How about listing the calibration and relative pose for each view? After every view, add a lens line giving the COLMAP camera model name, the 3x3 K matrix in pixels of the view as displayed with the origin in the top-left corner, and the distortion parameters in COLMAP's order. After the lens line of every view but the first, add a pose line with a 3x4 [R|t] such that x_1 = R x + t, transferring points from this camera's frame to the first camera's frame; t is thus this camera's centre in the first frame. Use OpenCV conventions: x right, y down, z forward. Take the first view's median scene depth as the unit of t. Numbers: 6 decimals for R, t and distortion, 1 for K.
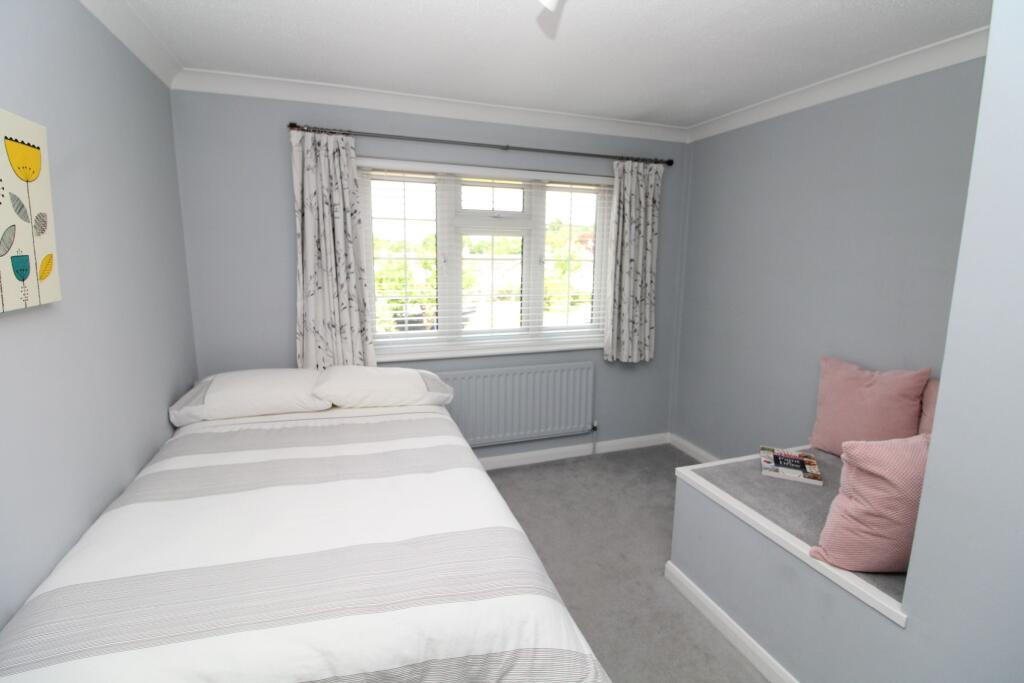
lens RADIAL K [[479.1, 0, 514.2], [0, 479.1, 333.9], [0, 0, 1]] dist [-0.000725, -0.005244]
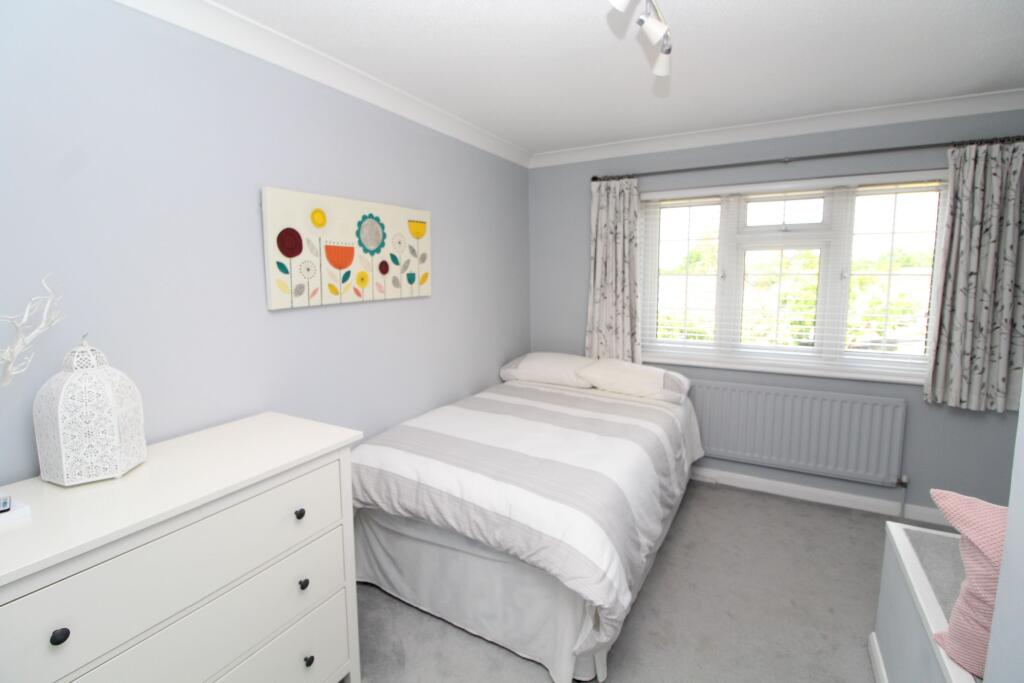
lens RADIAL K [[479.1, 0, 509.3], [0, 479.1, 340.8], [0, 0, 1]] dist [-0.000725, -0.005244]
pose [[0.652687, 0.090626, -0.752188, 0.397070], [-0.112427, 0.993413, 0.022135, 0.020058], [0.749239, 0.070119, 0.658577, -0.043173]]
